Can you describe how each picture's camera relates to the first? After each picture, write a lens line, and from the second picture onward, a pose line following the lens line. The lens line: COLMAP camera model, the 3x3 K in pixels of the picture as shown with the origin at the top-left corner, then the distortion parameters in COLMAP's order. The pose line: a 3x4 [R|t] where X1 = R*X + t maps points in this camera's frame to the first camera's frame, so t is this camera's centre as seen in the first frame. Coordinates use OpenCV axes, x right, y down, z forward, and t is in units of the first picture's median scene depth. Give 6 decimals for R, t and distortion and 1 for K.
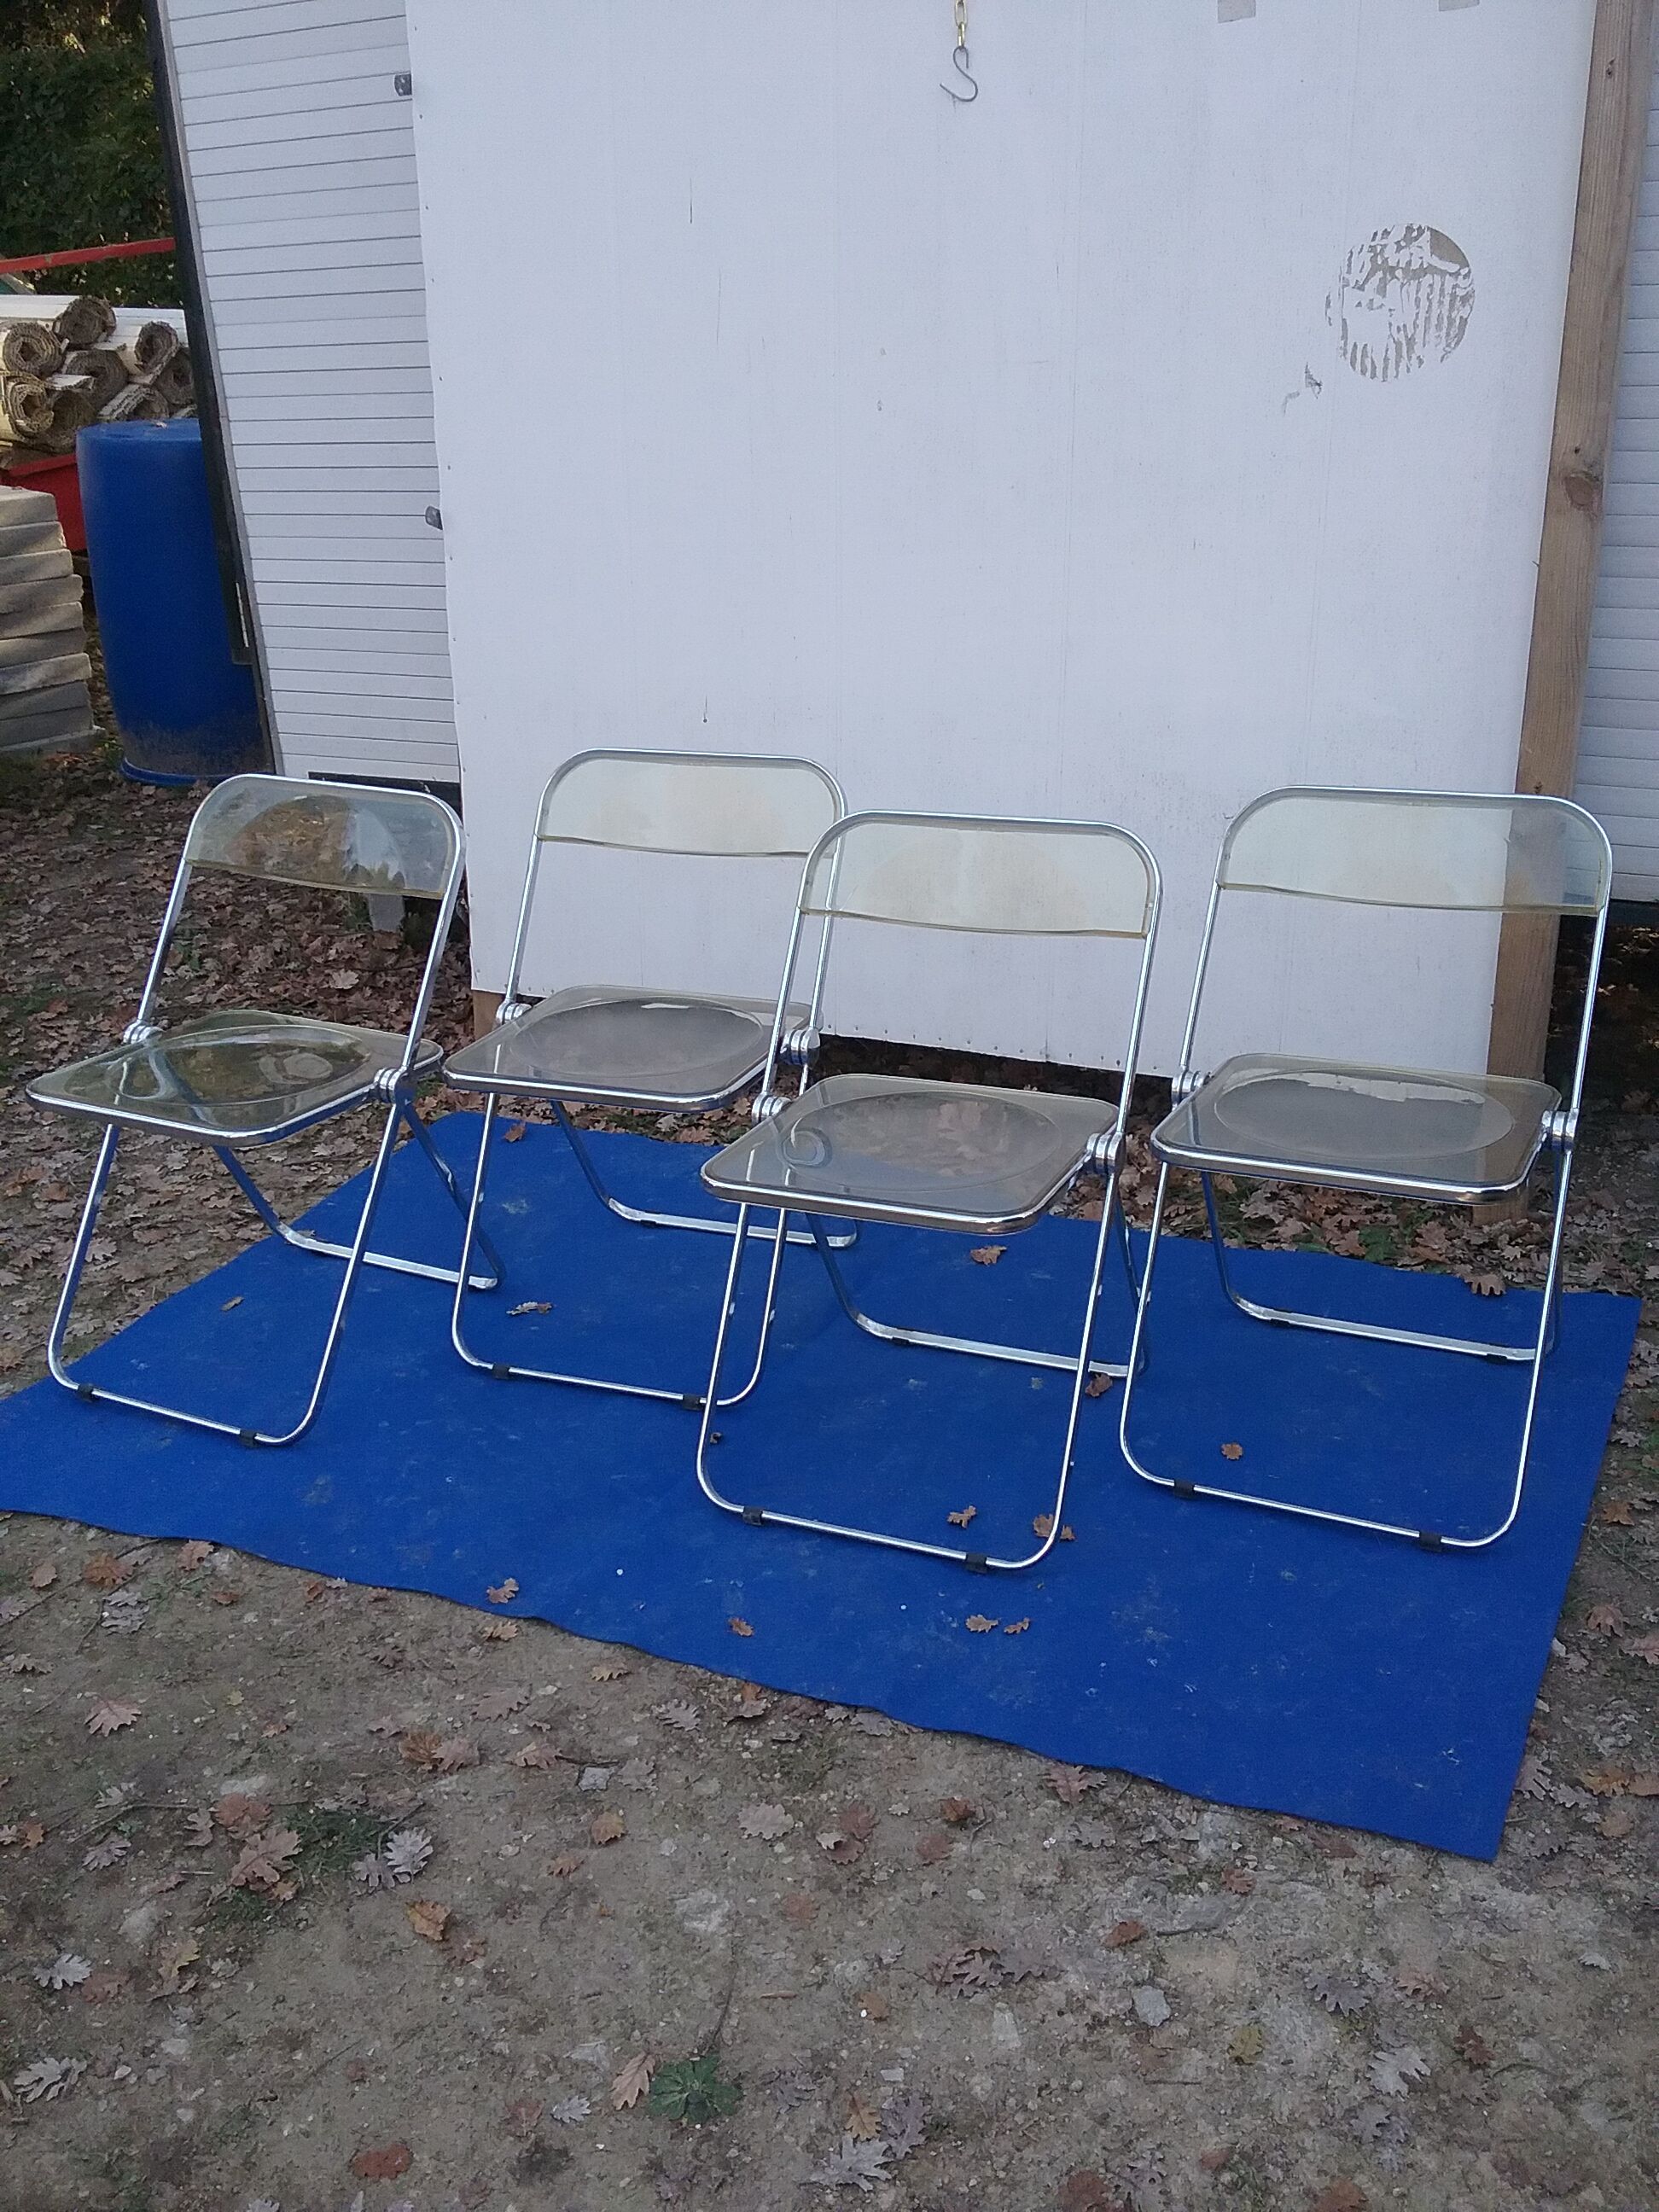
lens RADIAL K [[2068.1, 0, 871.2], [0, 2068.1, 1098.8], [0, 0, 1]] dist [0.090208, -0.161316]
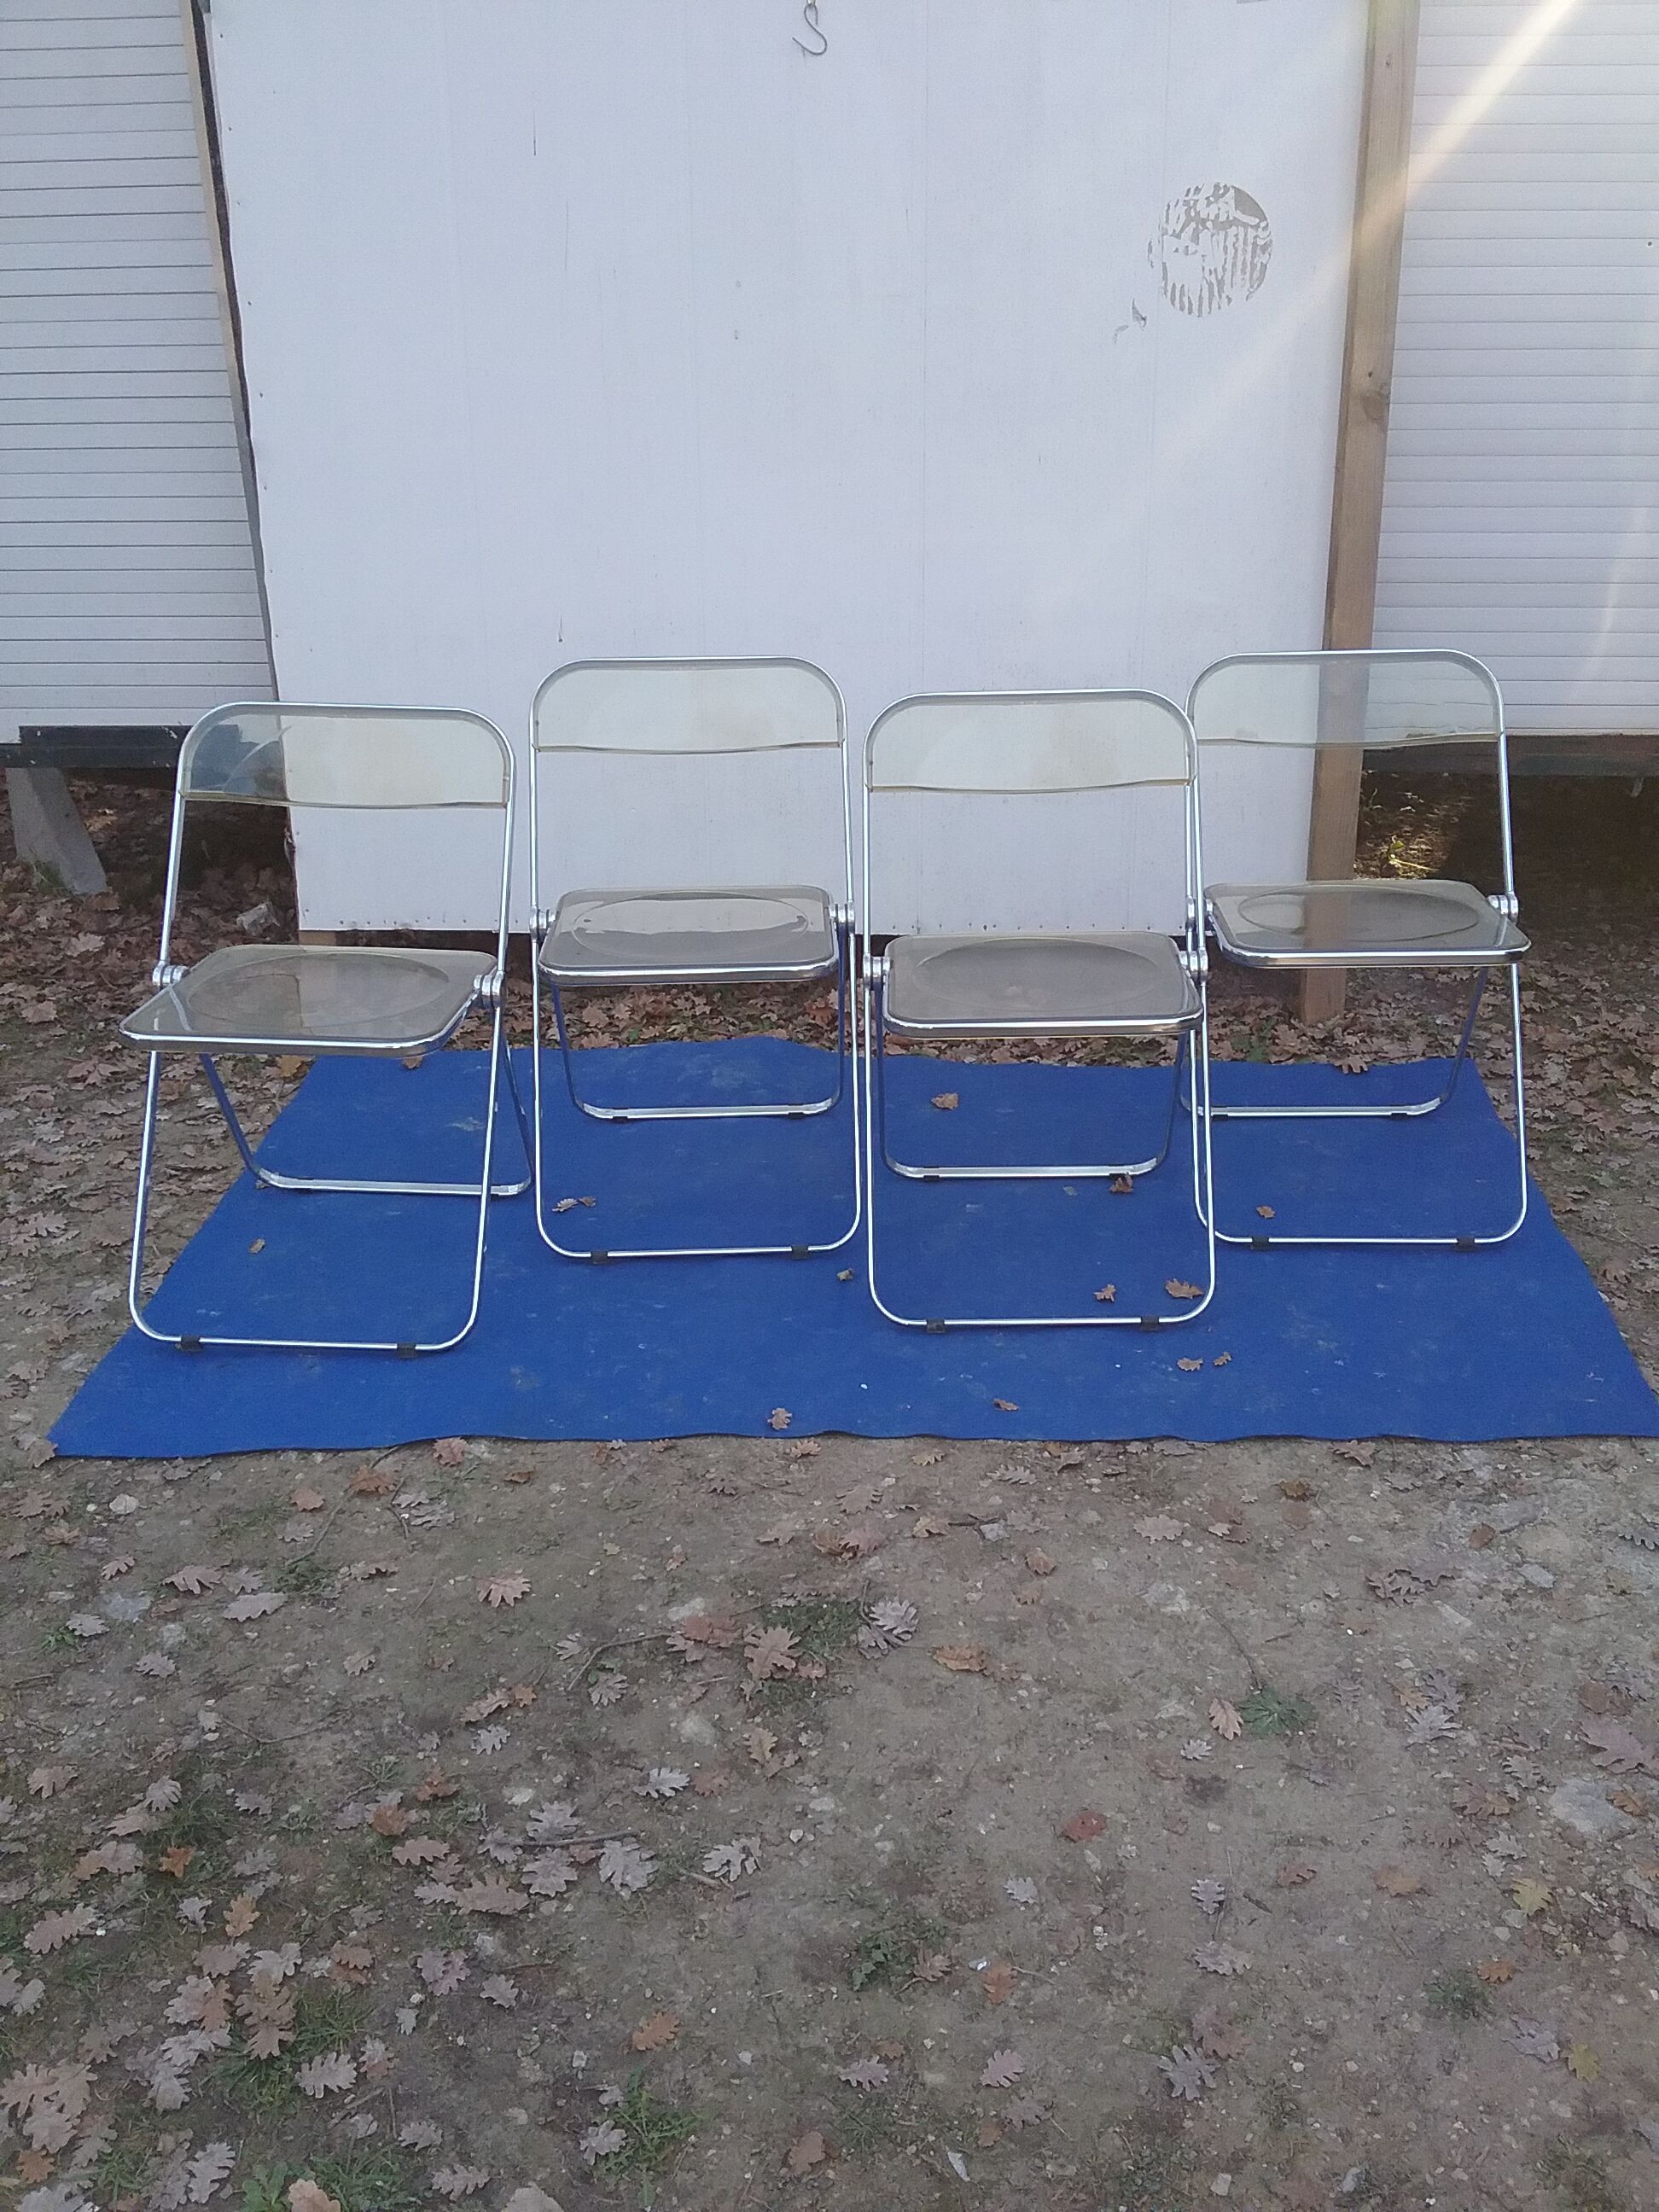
lens RADIAL K [[2068.1, 0, 871.2], [0, 2068.1, 1098.8], [0, 0, 1]] dist [0.090208, -0.161316]
pose [[0.916545, -0.126077, 0.379539, -0.551809], [0.121649, 0.991930, 0.035735, 0.040046], [-0.380981, 0.013418, 0.924485, -0.021770]]
